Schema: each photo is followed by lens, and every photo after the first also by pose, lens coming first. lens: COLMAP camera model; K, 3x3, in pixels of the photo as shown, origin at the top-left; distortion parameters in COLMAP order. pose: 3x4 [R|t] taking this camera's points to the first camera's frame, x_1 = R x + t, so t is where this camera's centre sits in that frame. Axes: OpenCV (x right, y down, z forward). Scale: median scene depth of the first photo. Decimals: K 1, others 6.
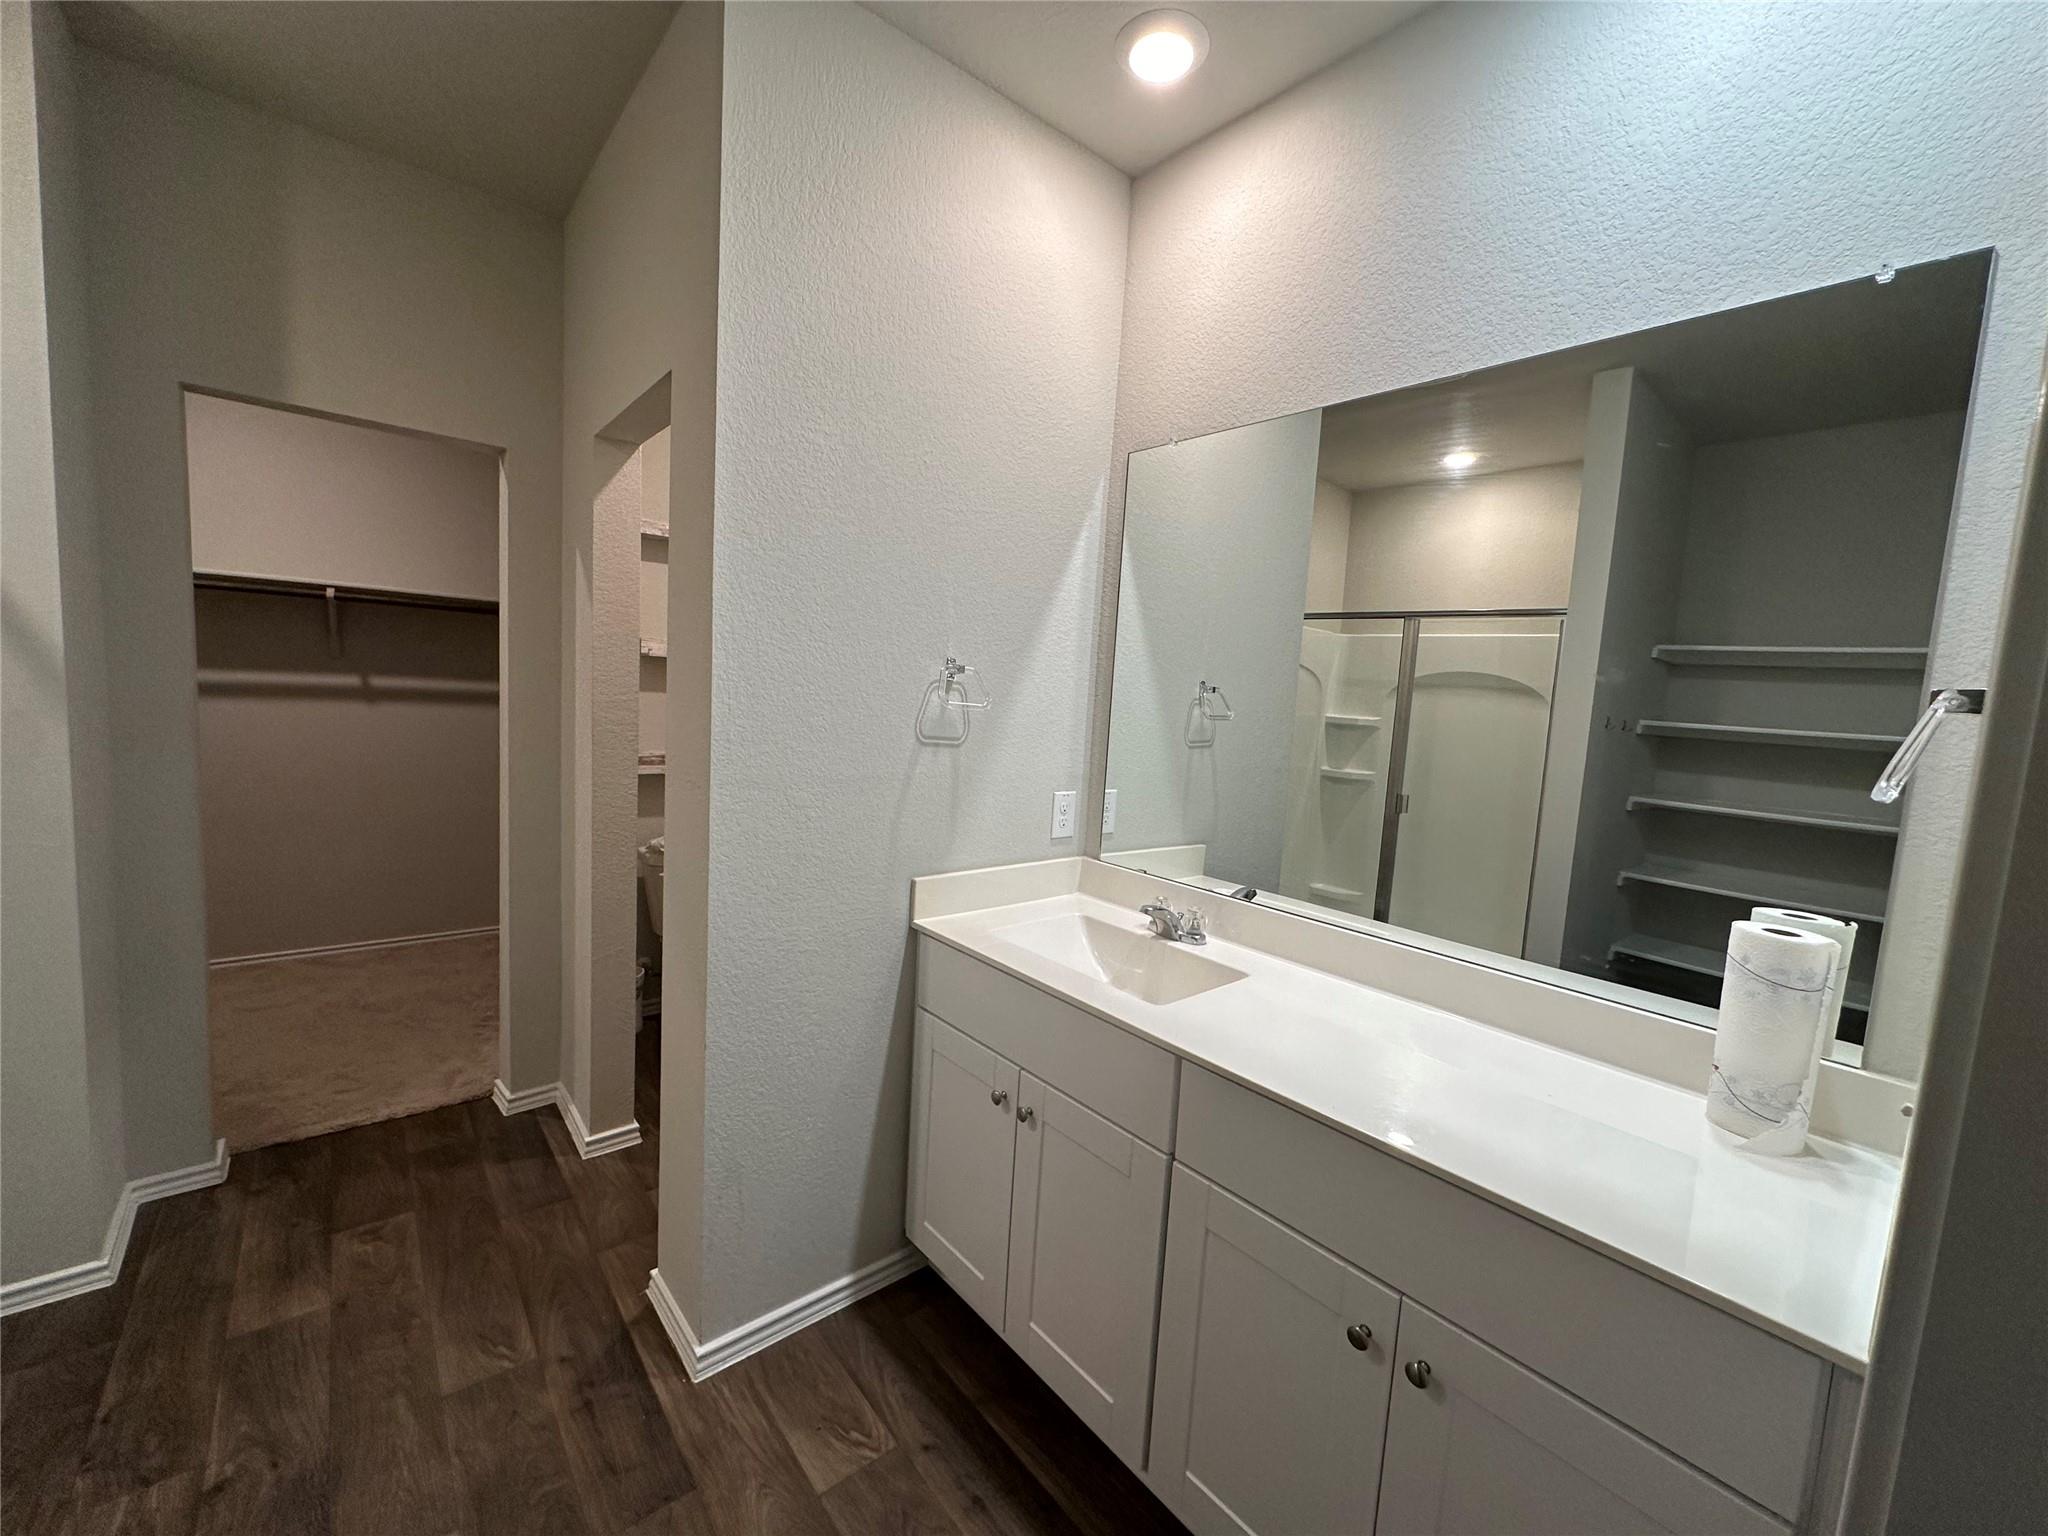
lens RADIAL K [[835.2, 0, 1022.3], [0, 835.2, 761.5], [0, 0, 1]] dist [0.003209, -0.000306]
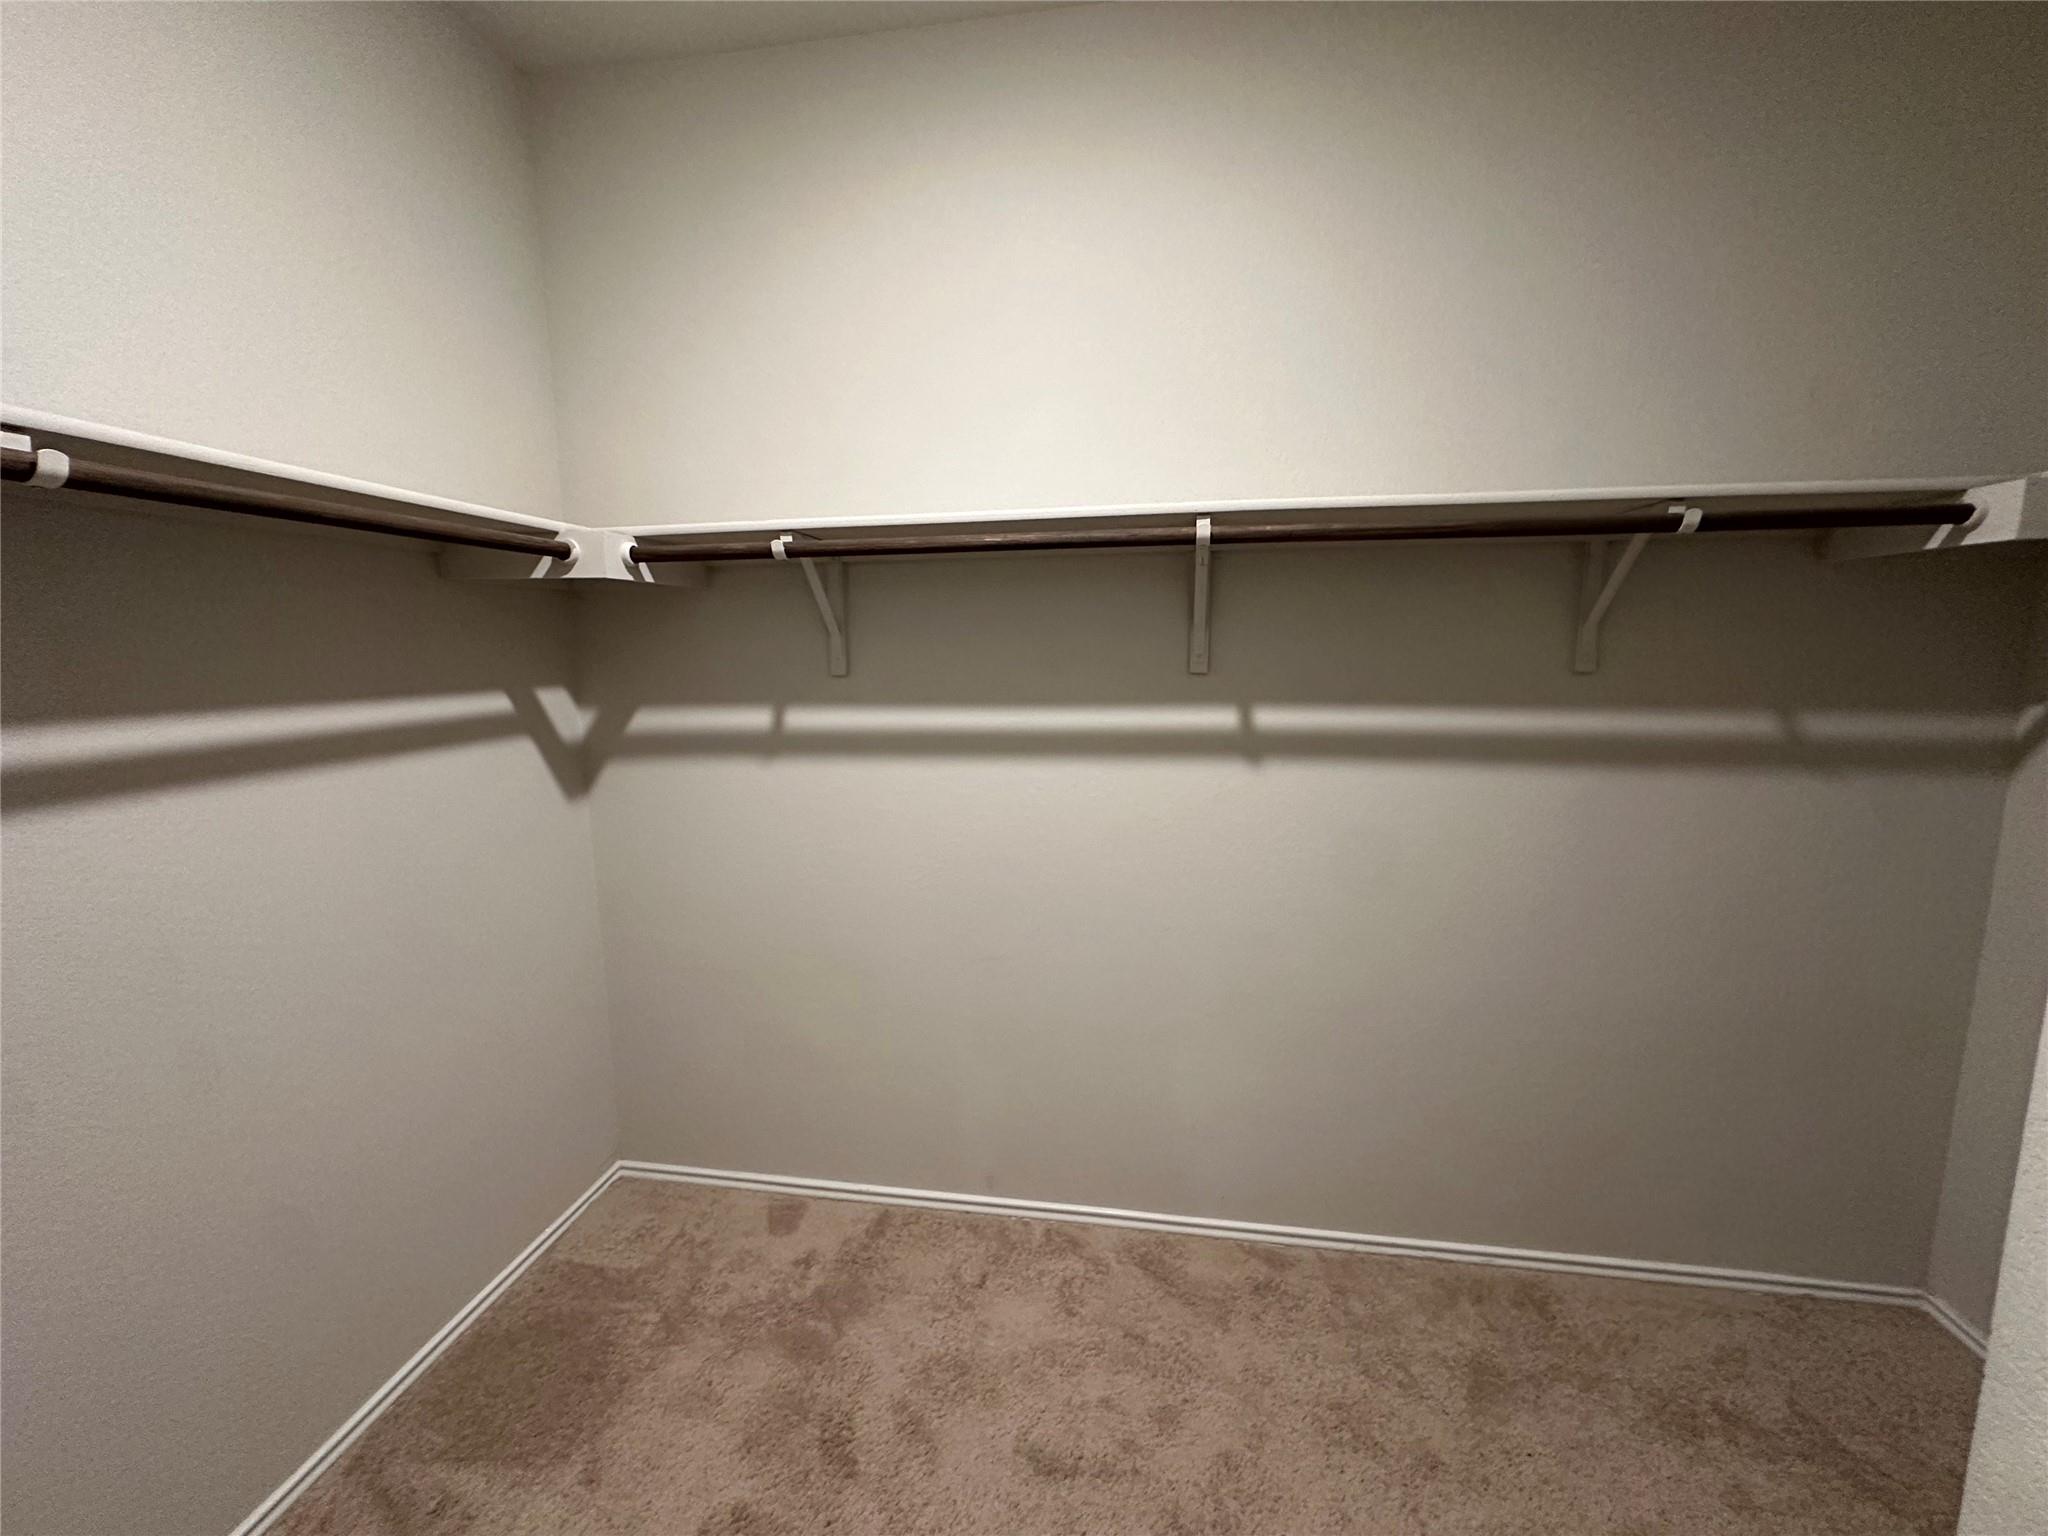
lens RADIAL K [[835.2, 0, 1019.8], [0, 835.2, 772.4], [0, 0, 1]] dist [0.003209, -0.000306]
pose [[0.650647, 0.039745, -0.758339, -0.798644], [-0.028336, 0.999205, 0.028056, -0.119413], [0.758851, 0.003234, 0.651256, 0.928573]]
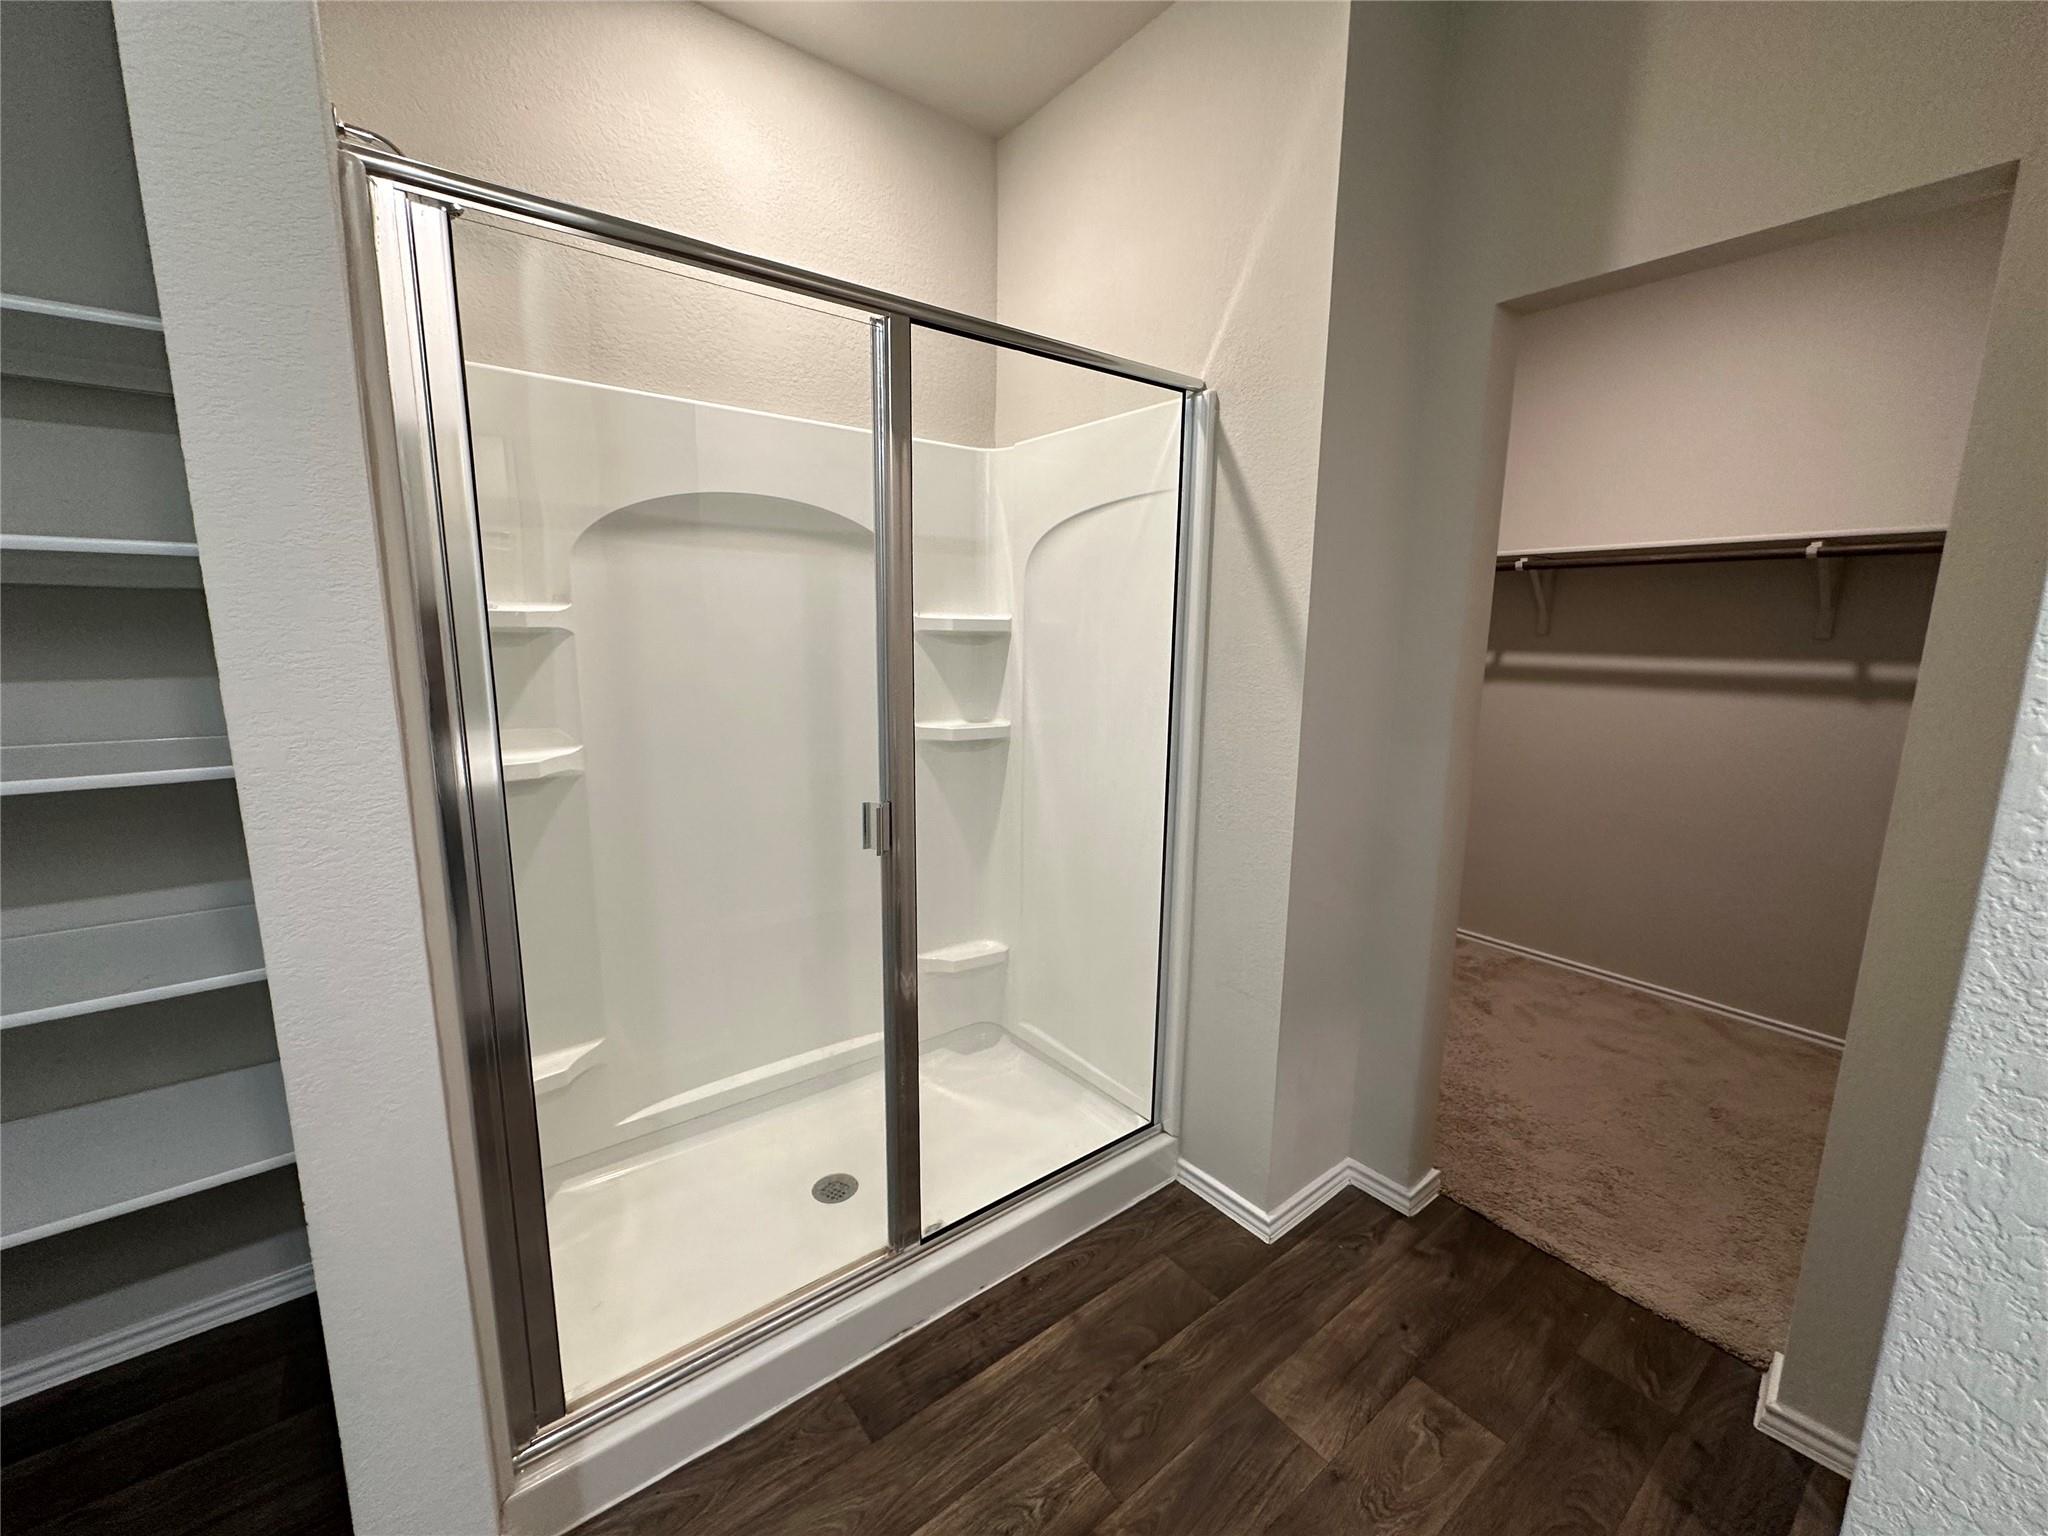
lens RADIAL K [[835.2, 0, 1024.6], [0, 835.2, 754.1], [0, 0, 1]] dist [0.003209, -0.000306]
pose [[-0.030113, 0.114774, -0.992935, -0.095315], [-0.115107, 0.986378, 0.117507, -0.047092], [0.992897, 0.117832, -0.016492, 0.515452]]
